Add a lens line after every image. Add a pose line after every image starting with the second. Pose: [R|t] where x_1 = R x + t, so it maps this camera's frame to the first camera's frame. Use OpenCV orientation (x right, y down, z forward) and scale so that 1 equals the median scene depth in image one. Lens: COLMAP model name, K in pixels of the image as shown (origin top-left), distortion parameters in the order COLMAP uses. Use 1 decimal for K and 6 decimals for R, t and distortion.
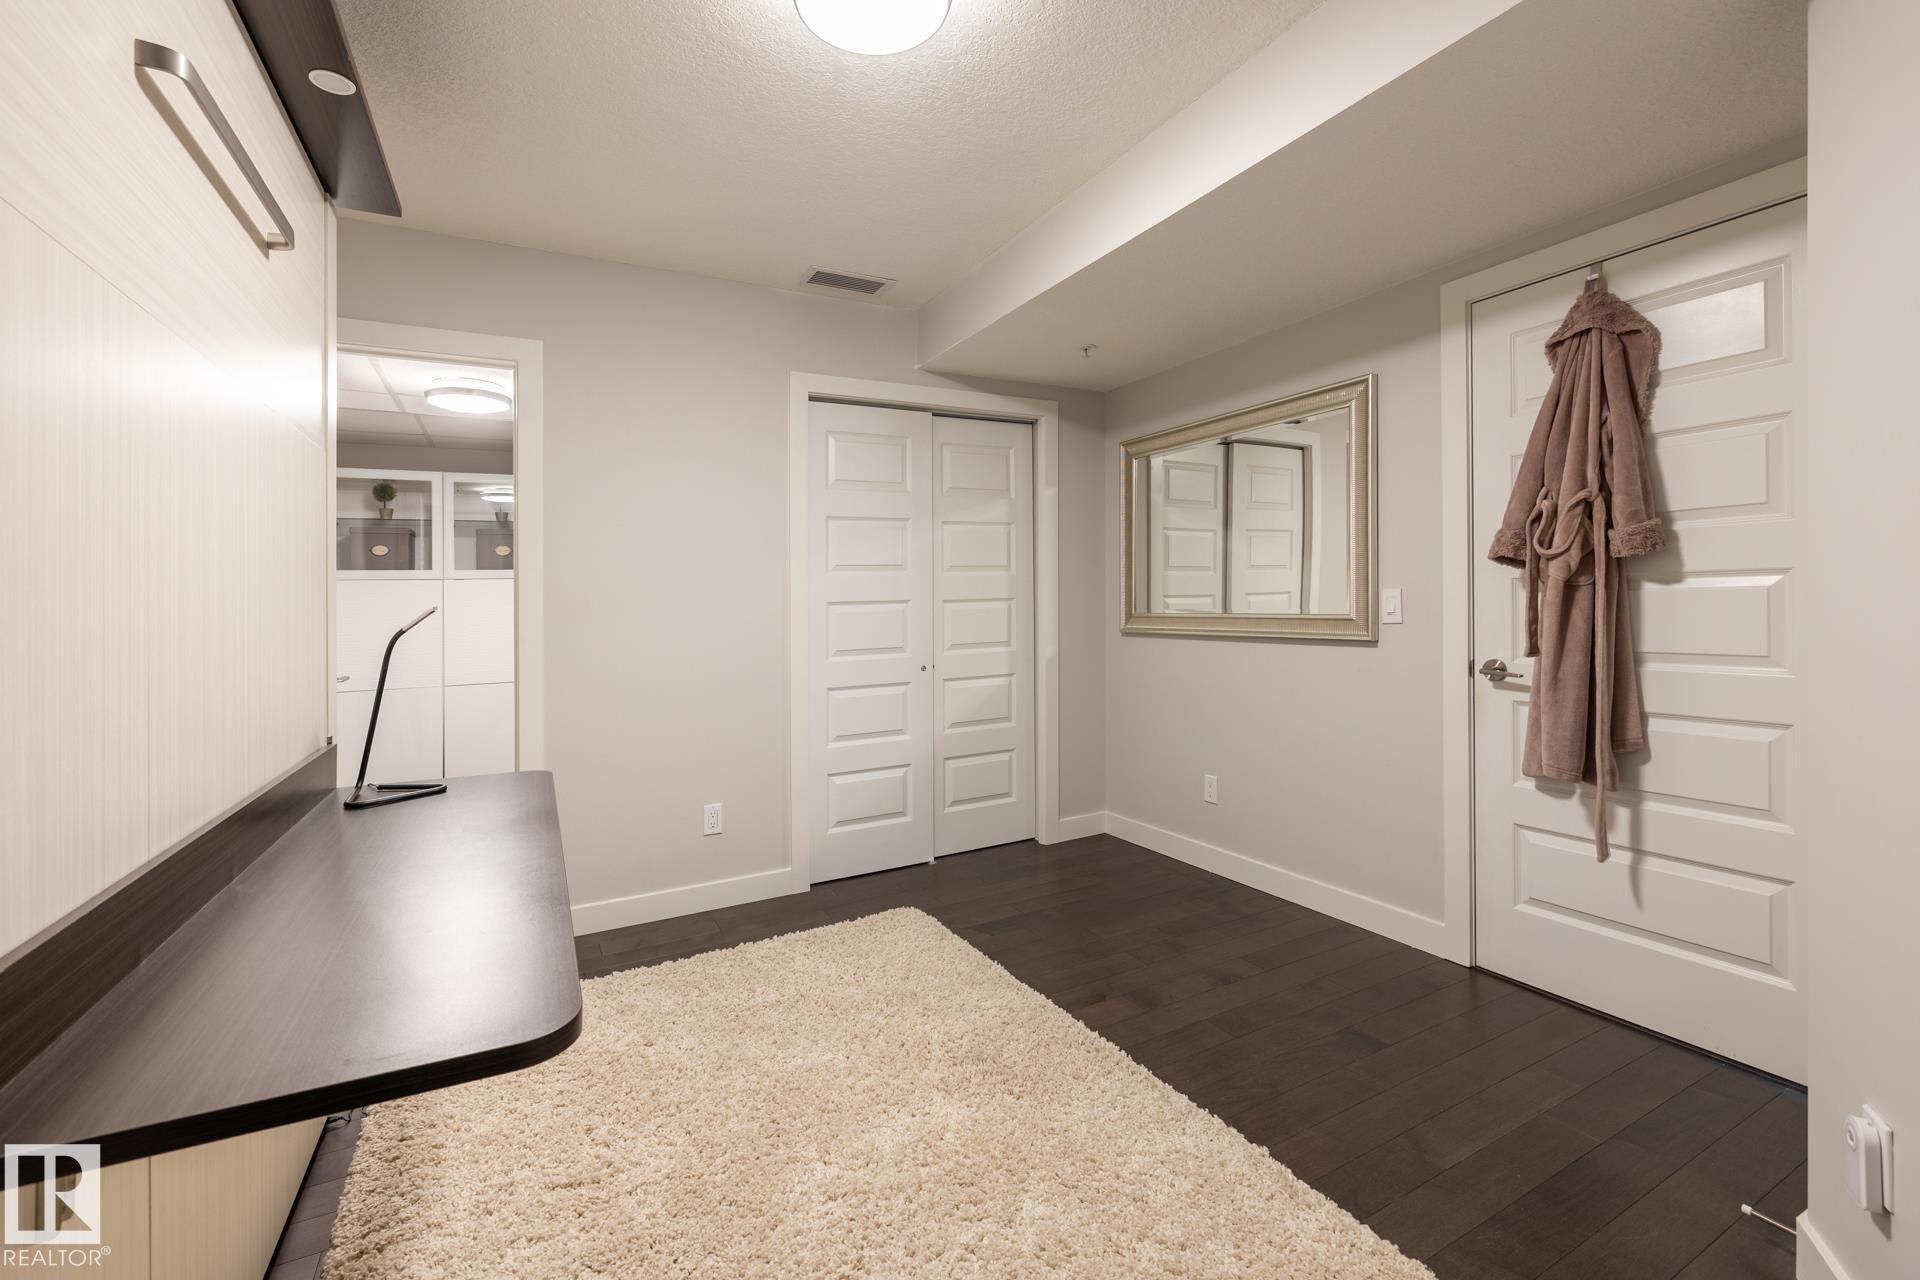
lens RADIAL K [[802.4, 0, 956.5], [0, 802.4, 592.1], [0, 0, 1]] dist [-0.000051, -0.000055]
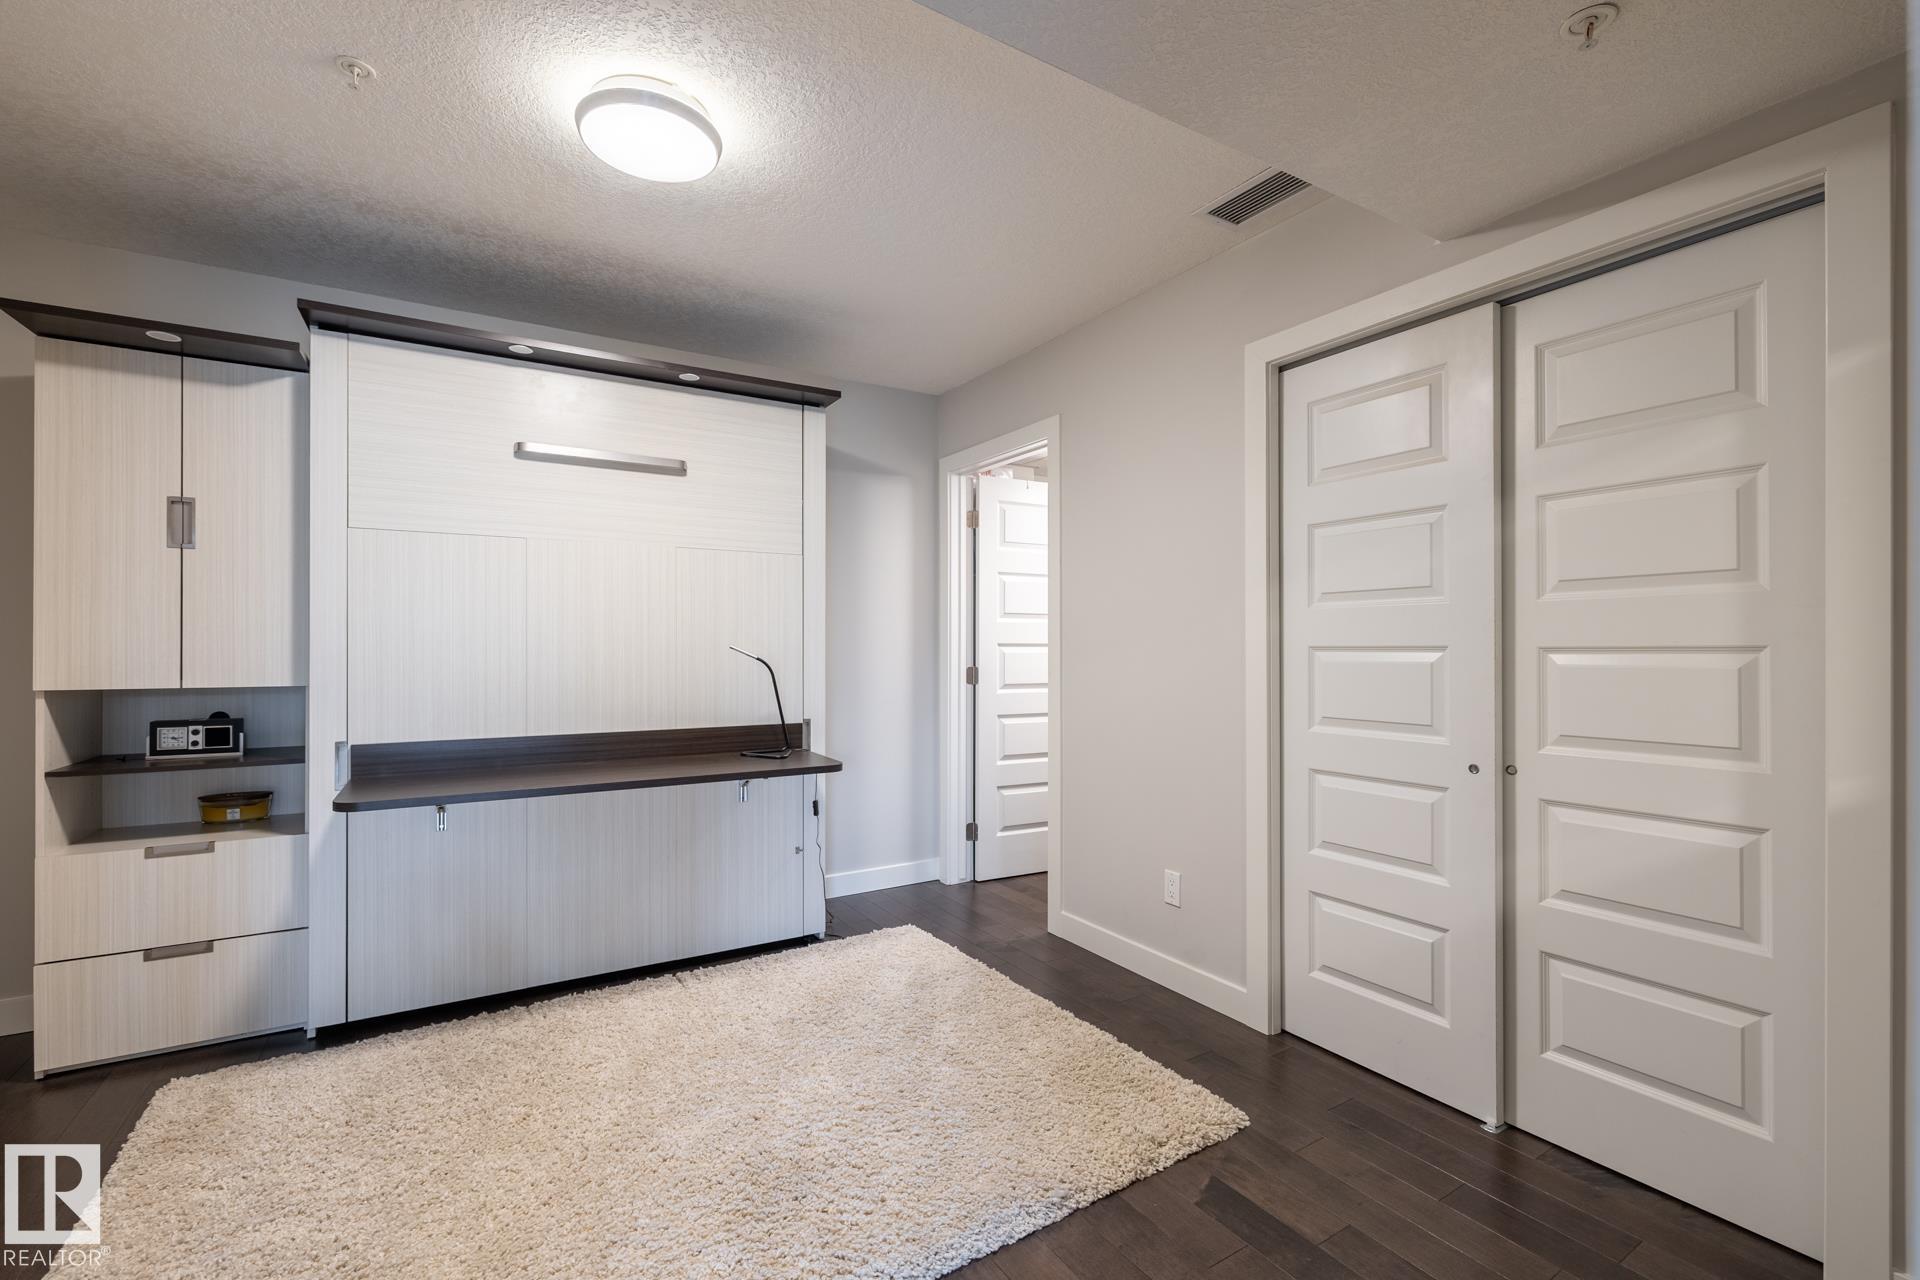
lens RADIAL K [[799.5, 0, 951.9], [0, 799.5, 628.3], [0, 0, 1]] dist [0.001661, 0.000081]
pose [[0.085374, -0.001928, -0.996347, 0.485534], [0.007131, 0.999974, -0.001324, -0.004387], [0.996323, -0.006991, 0.085385, 0.595690]]
